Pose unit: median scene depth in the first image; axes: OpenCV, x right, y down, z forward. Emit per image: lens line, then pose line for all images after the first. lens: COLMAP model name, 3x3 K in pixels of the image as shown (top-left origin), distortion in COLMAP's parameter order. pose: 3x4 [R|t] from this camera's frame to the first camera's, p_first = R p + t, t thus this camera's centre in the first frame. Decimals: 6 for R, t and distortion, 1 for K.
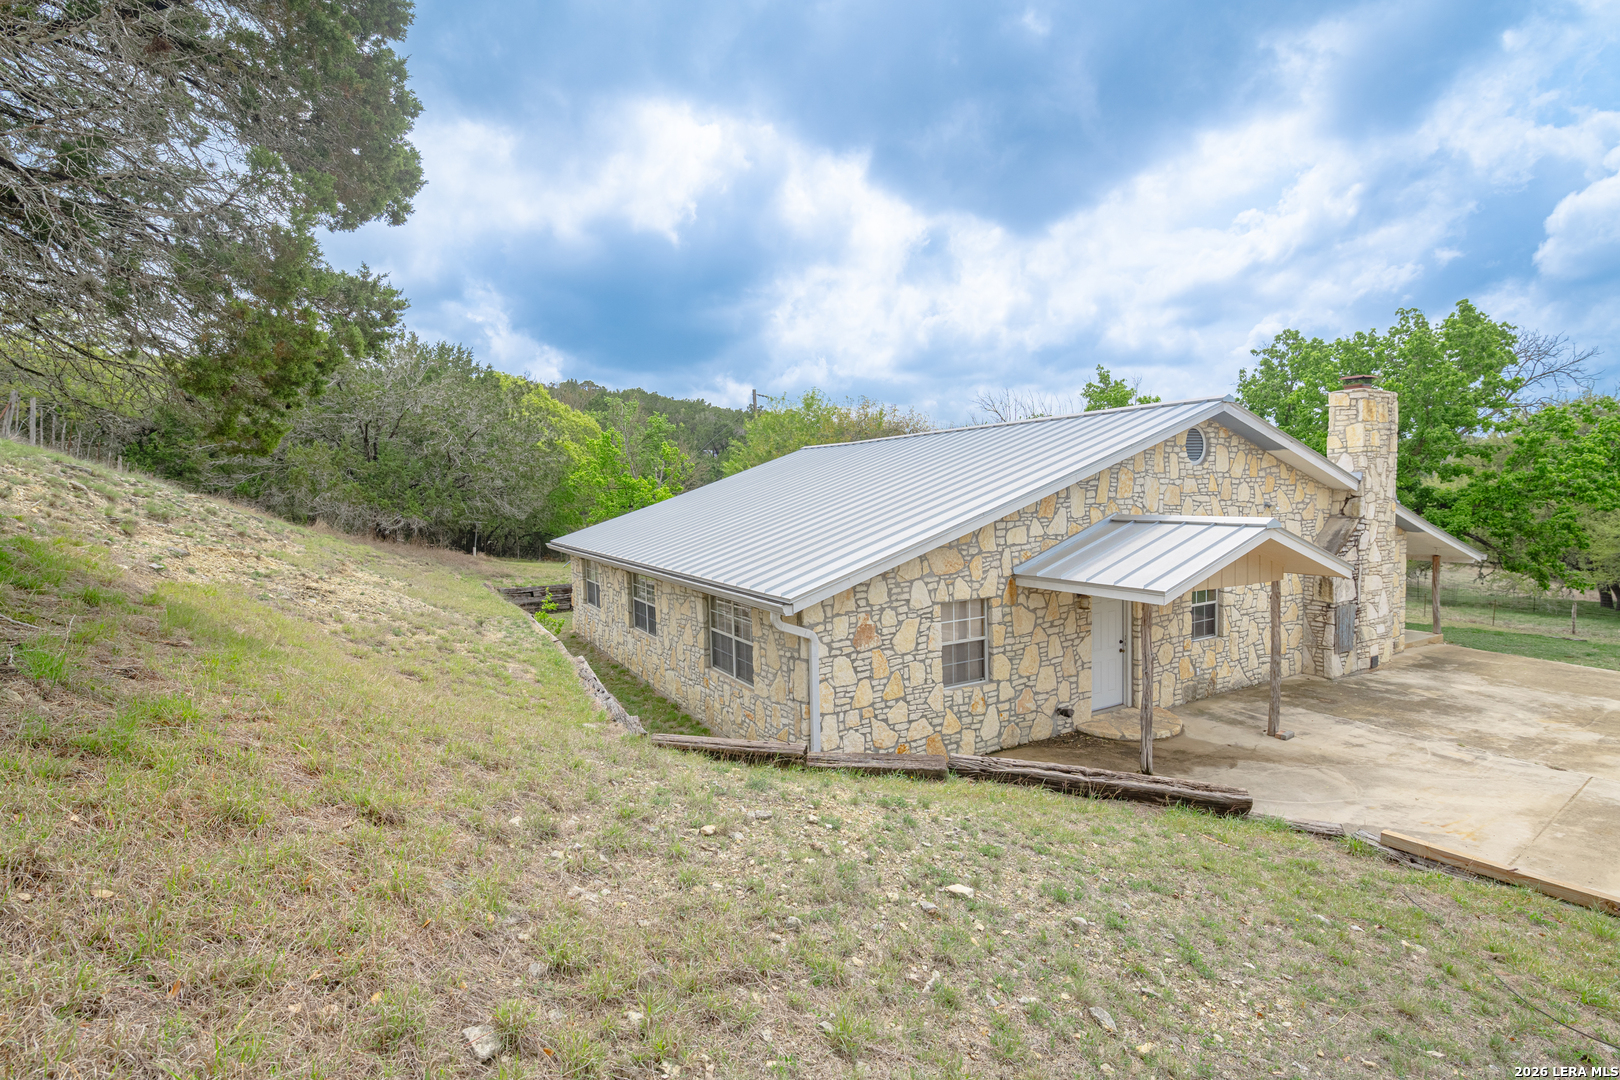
lens RADIAL K [[738.7, 0, 805.5], [0, 738.7, 538.9], [0, 0, 1]] dist [-0.000944, -0.001810]
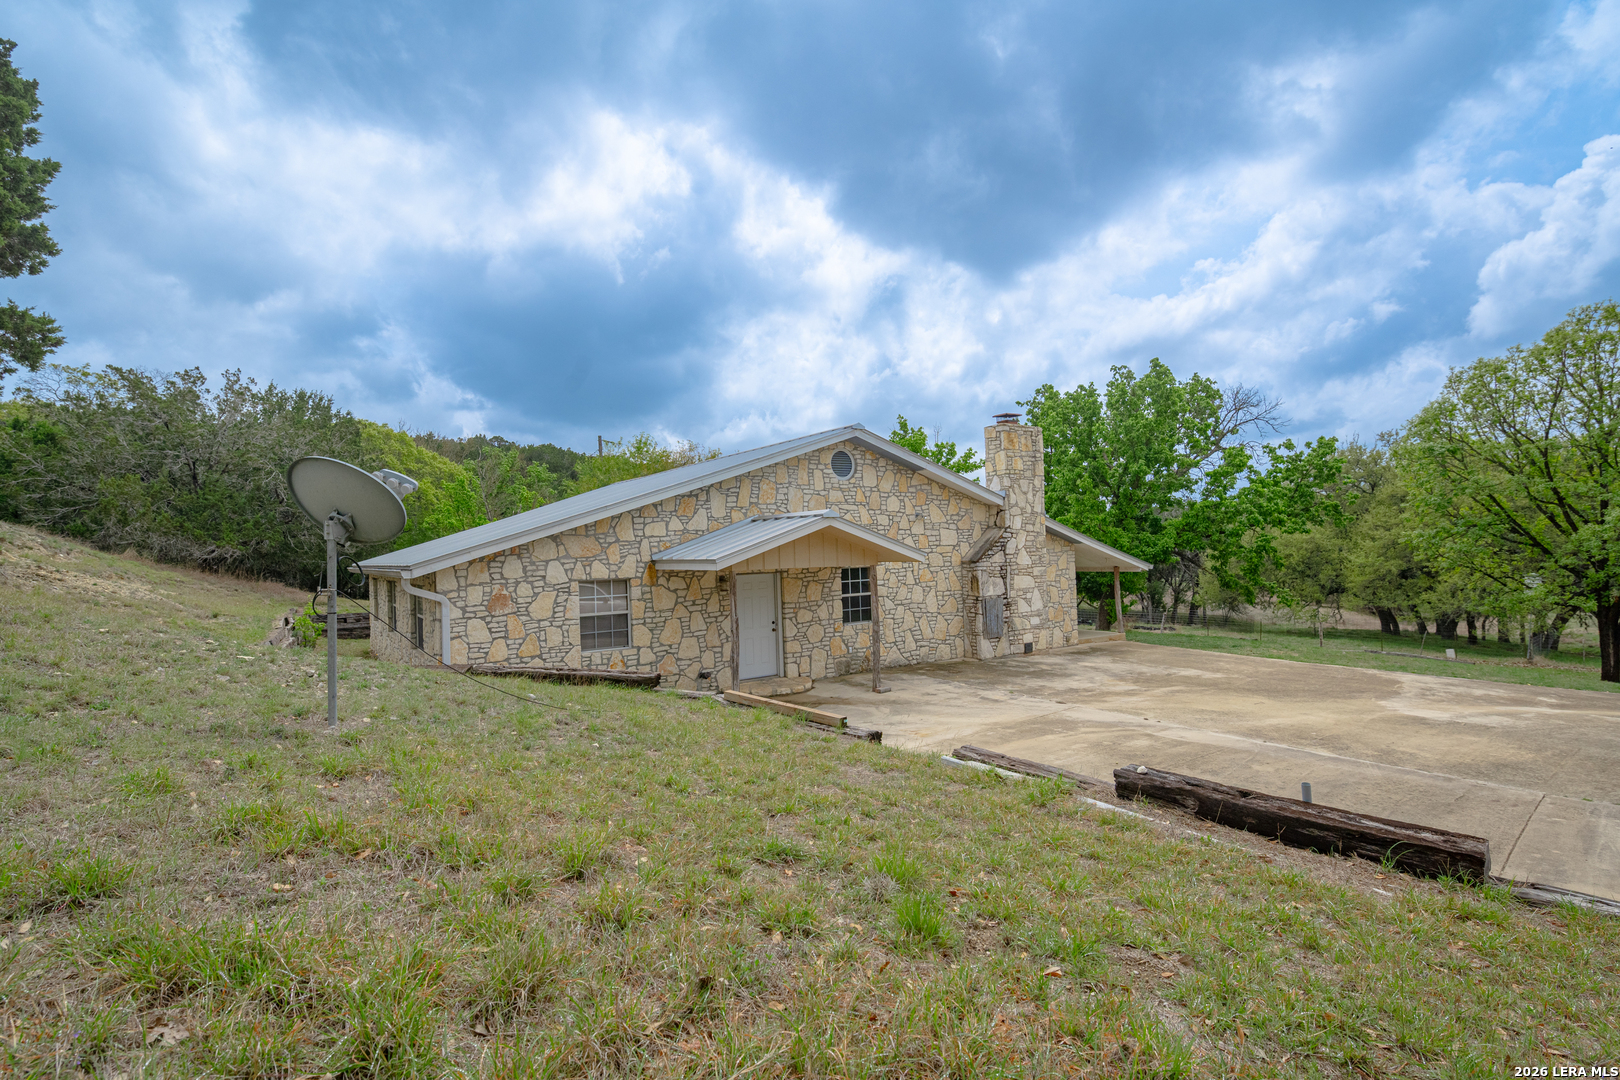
lens RADIAL K [[738.7, 0, 803.4], [0, 738.7, 537.7], [0, 0, 1]] dist [-0.000944, -0.001810]
pose [[0.996410, -0.005269, 0.084498, 0.404586], [0.012066, 0.996711, -0.080136, 0.106017], [-0.083798, 0.080868, 0.993196, -0.239332]]
